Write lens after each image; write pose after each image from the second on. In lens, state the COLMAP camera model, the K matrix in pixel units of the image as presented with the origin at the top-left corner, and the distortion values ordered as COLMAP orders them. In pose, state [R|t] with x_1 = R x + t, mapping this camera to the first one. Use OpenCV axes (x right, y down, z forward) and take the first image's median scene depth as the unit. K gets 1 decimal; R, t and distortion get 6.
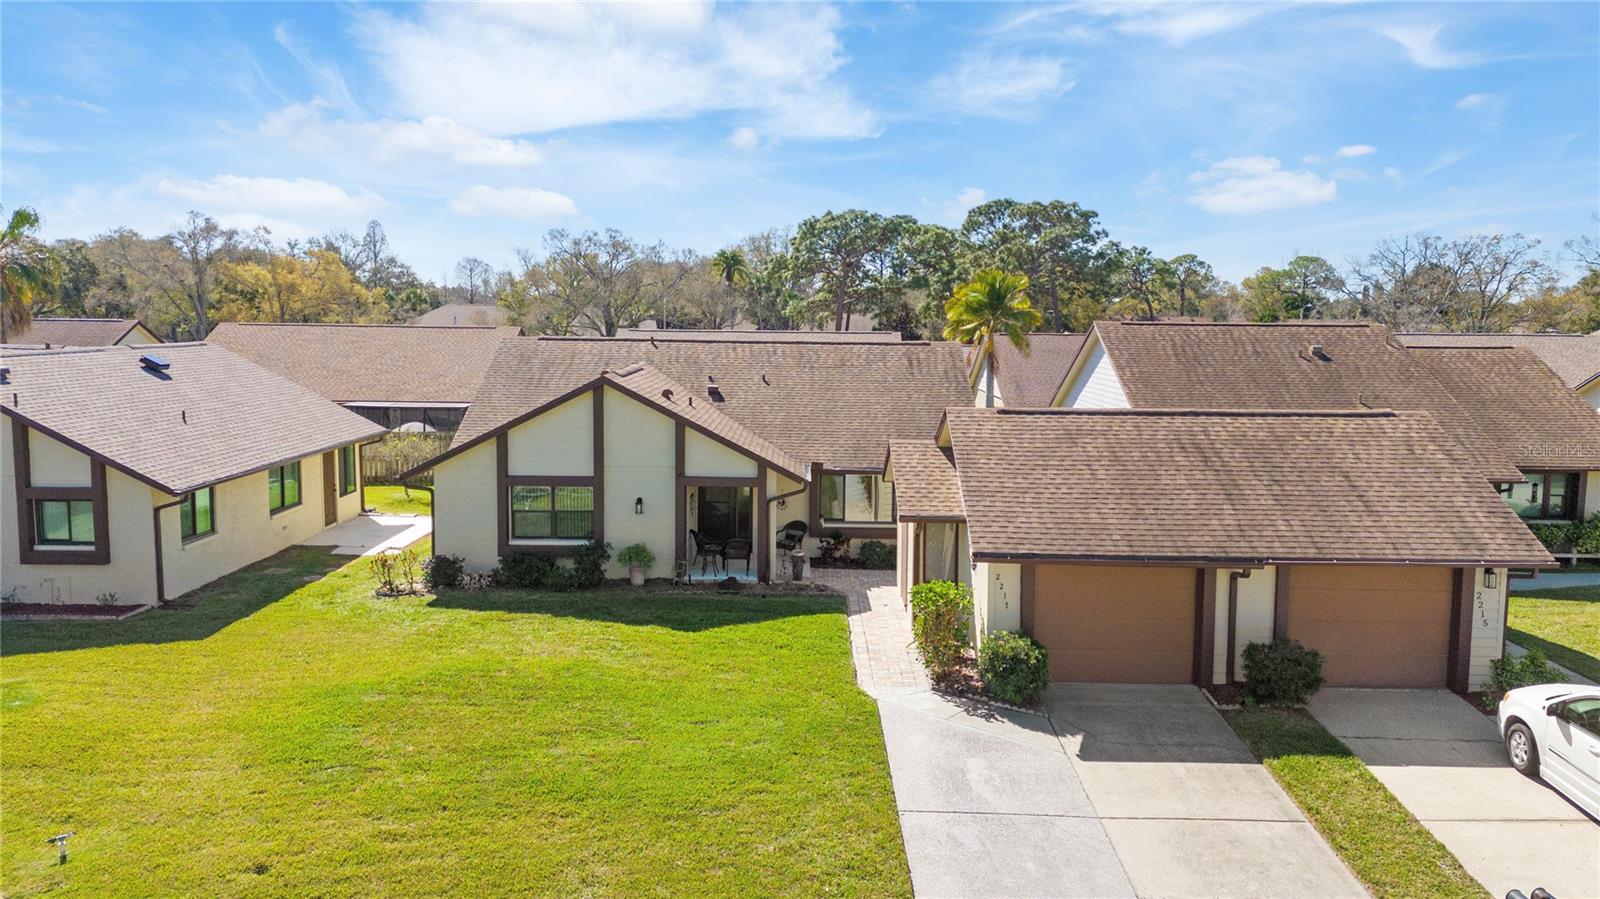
lens RADIAL K [[1163.5, 0, 800.0], [0, 1163.5, 449.5], [0, 0, 1]] dist [0.068590, -0.066533]
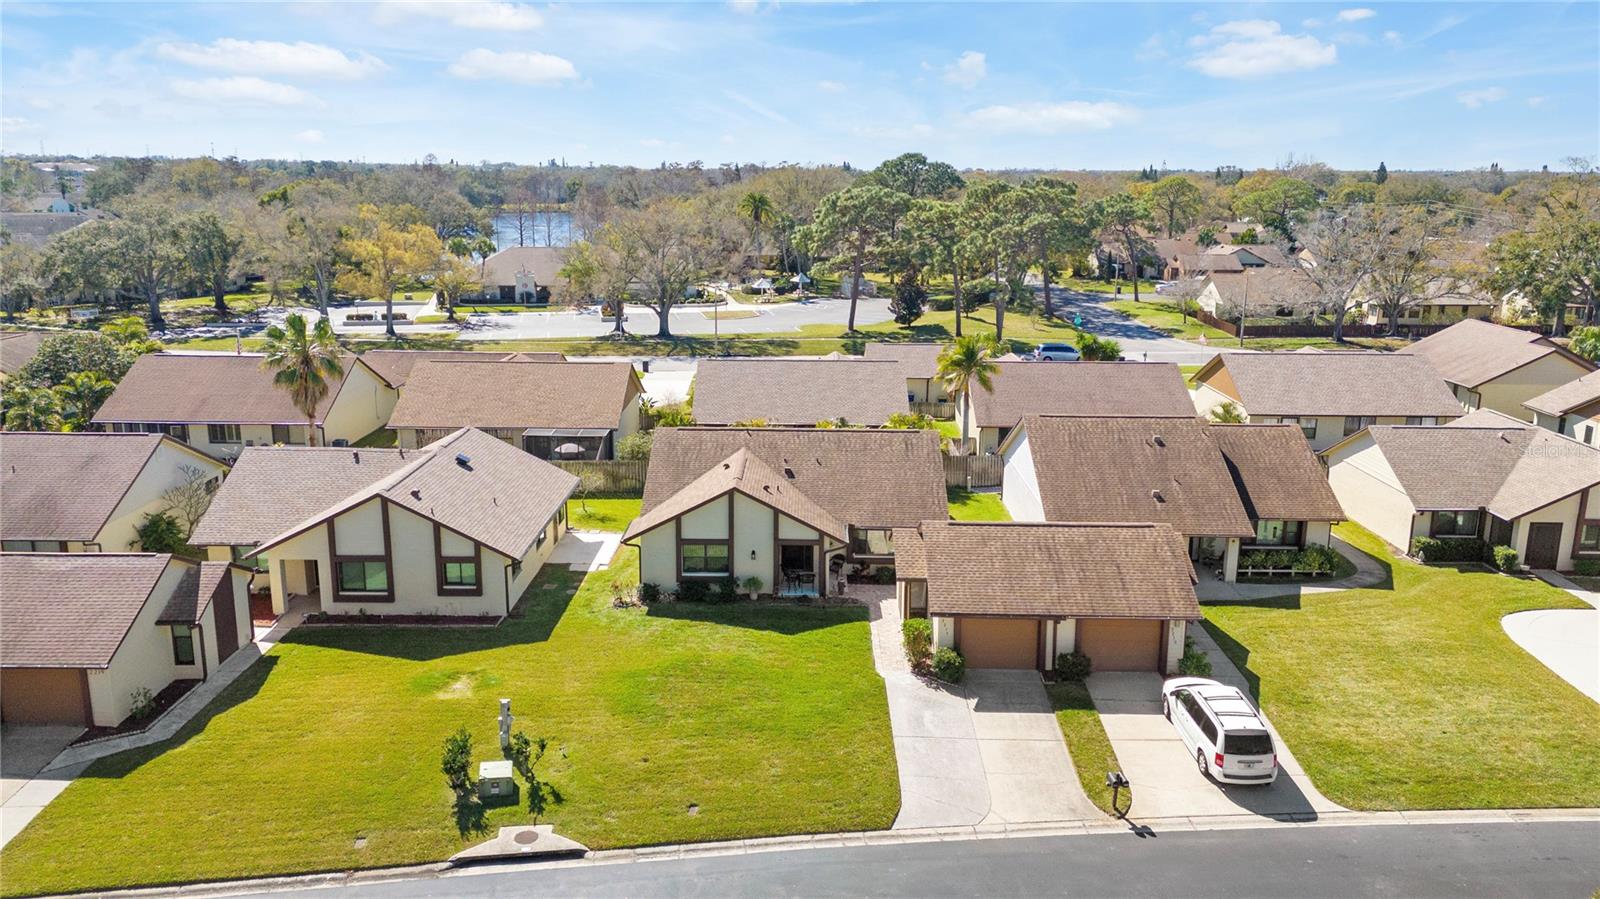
lens RADIAL K [[1163.5, 0, 800.0], [0, 1163.5, 449.5], [0, 0, 1]] dist [0.068590, -0.066533]
pose [[0.999954, -0.000907, -0.009532, -0.054515], [0.002027, 0.992990, 0.118178, -0.364447], [0.009358, -0.118192, 0.992947, -0.855318]]
